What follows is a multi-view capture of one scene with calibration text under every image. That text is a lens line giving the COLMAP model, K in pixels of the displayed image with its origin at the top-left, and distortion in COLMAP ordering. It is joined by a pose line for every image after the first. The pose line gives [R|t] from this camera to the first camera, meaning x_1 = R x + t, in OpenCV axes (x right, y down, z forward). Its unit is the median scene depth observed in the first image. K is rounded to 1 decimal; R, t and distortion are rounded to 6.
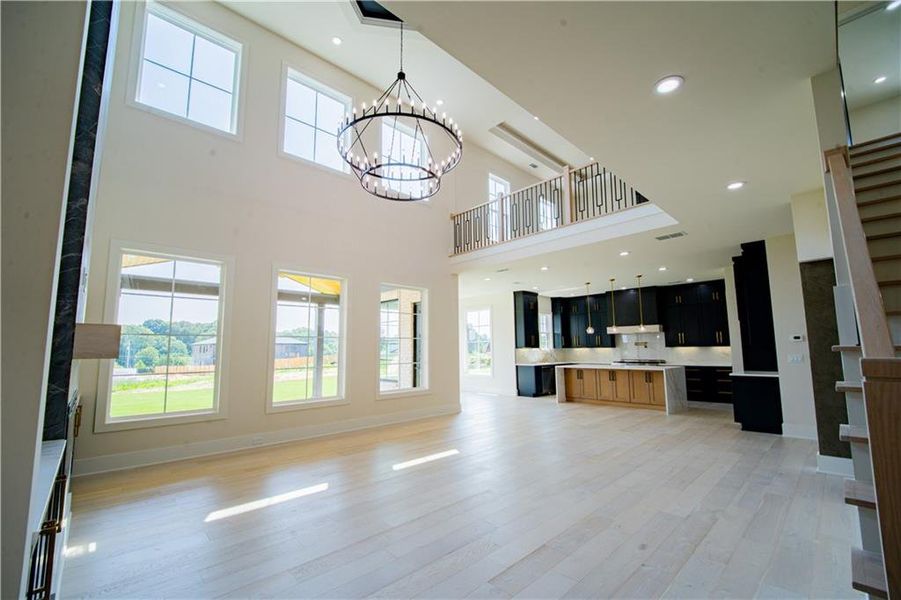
lens RADIAL K [[378.6, 0, 449.5], [0, 378.6, 302.1], [0, 0, 1]] dist [-0.011639, -0.002562]
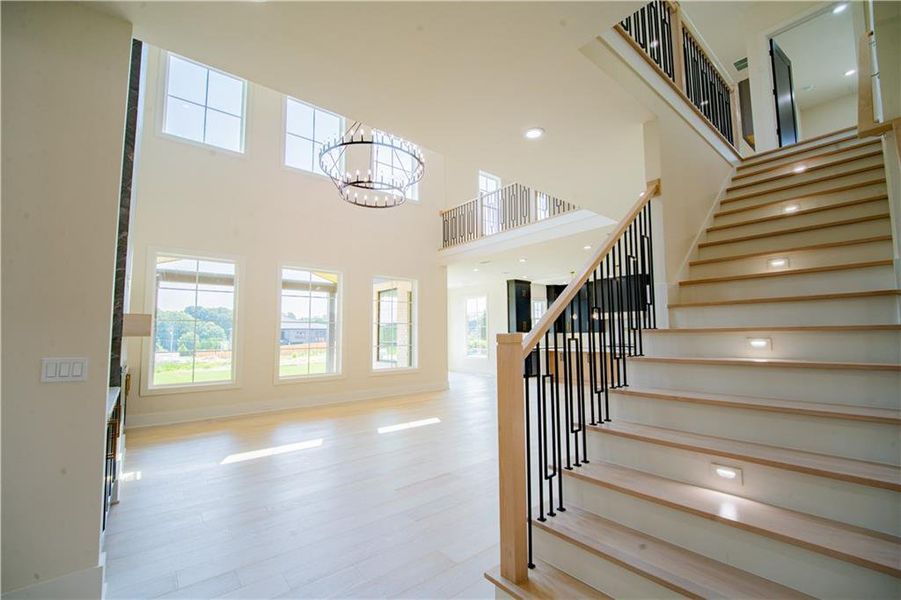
lens RADIAL K [[378.6, 0, 450.6], [0, 378.6, 301.6], [0, 0, 1]] dist [-0.011639, -0.002562]
pose [[0.997640, -0.004189, -0.068540, 0.140836], [0.006755, 0.999283, 0.037259, -0.013436], [0.068335, -0.037634, 0.996952, -0.139724]]
